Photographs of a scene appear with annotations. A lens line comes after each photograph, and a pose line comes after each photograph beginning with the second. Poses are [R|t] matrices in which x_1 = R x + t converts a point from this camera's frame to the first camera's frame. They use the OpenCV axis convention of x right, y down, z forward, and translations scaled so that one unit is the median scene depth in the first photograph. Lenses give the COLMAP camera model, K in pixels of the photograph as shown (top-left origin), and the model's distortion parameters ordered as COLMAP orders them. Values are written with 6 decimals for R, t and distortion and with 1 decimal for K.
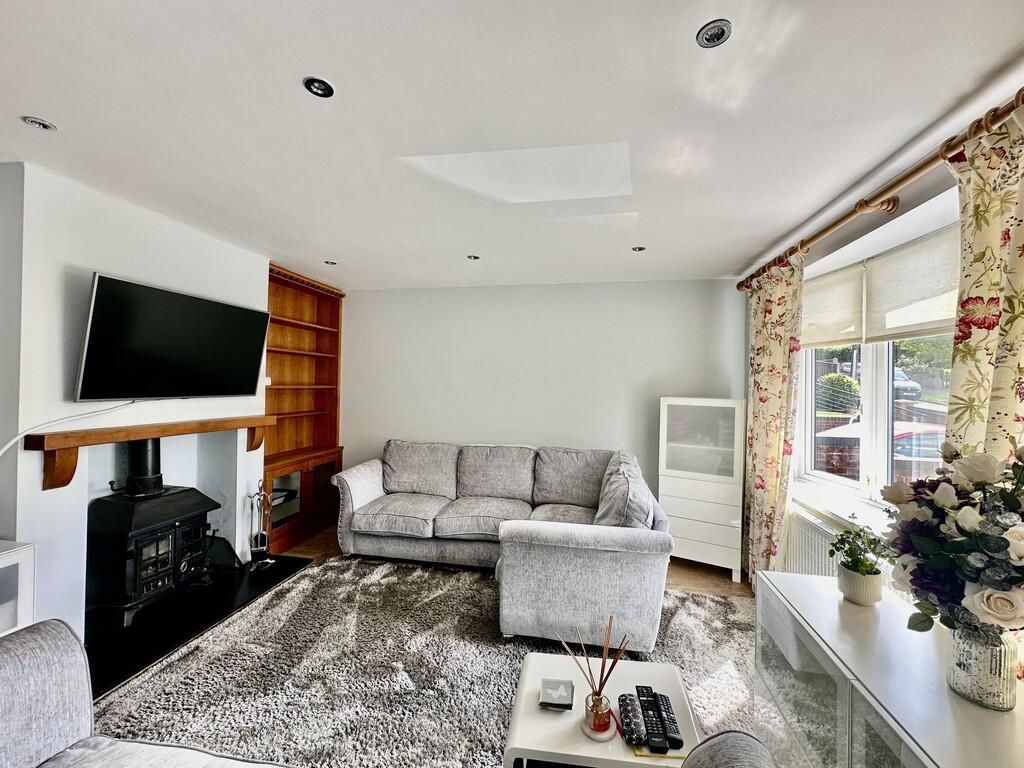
lens RADIAL K [[409.6, 0, 512.0], [0, 409.6, 384.0], [0, 0, 1]] dist [0.000883, 0.000133]
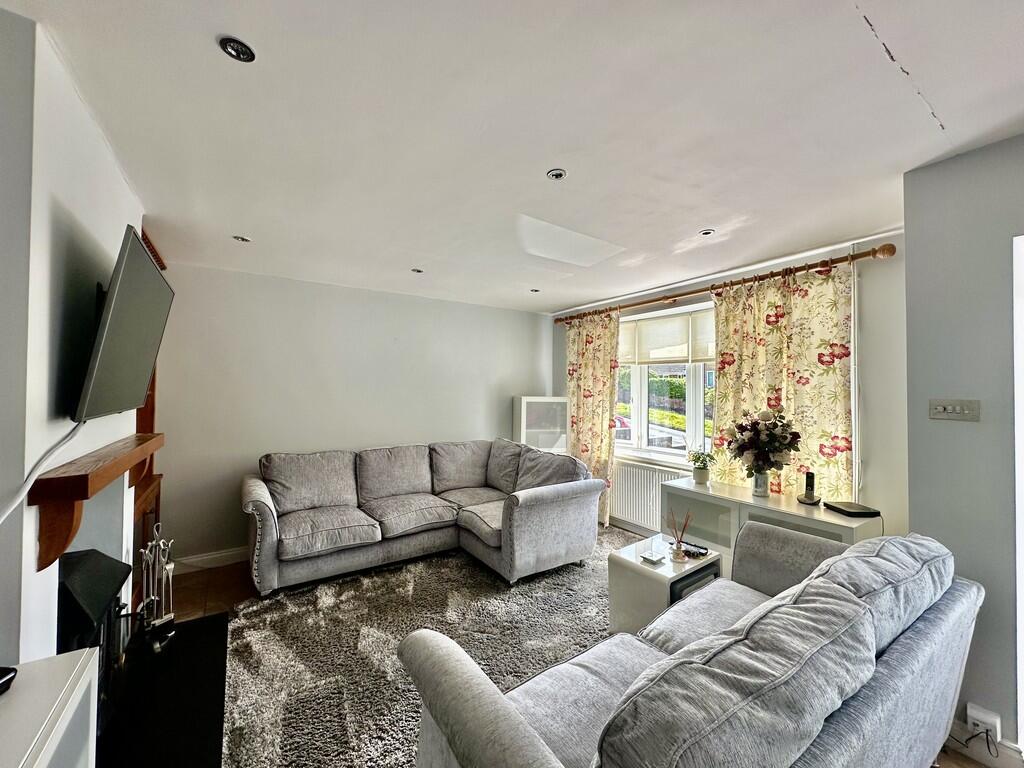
lens RADIAL K [[409.6, 0, 512.0], [0, 409.6, 384.0], [0, 0, 1]] dist [0.000883, 0.000133]
pose [[0.713130, -0.000398, 0.701031, -0.687407], [0.002036, 0.999997, -0.001503, -0.008044], [-0.701028, 0.002499, 0.713129, 0.056243]]
